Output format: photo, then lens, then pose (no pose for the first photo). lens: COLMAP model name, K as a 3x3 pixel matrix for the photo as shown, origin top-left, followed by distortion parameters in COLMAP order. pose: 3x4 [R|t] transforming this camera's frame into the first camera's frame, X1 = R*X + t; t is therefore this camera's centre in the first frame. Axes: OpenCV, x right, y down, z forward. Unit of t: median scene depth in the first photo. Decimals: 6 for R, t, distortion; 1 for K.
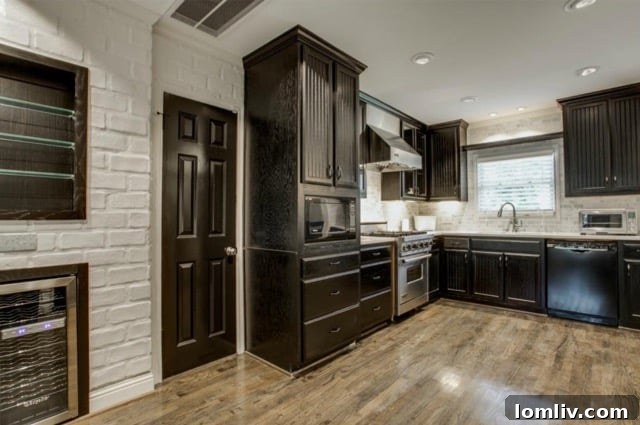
lens RADIAL K [[312.8, 0, 320.0], [0, 312.8, 212.5], [0, 0, 1]] dist [-0.044480, 0.012409]
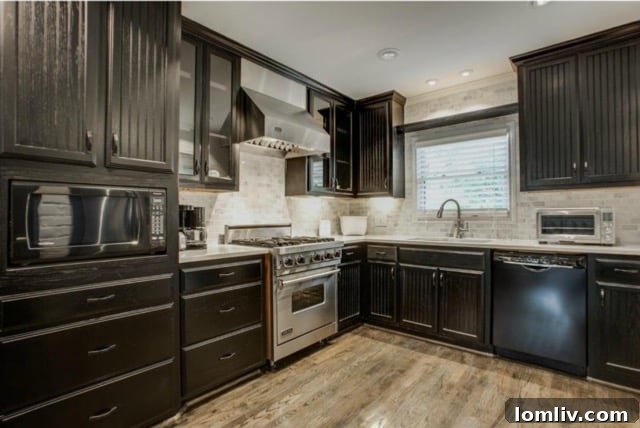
lens RADIAL K [[315.5, 0, 320.0], [0, 315.5, 214.0], [0, 0, 1]] dist [-0.025489, 0.000888]
pose [[0.999052, 0.003960, 0.043355, 0.279183], [-0.004283, 0.999964, 0.007347, -0.000422], [-0.043325, -0.007526, 0.999033, 0.262948]]
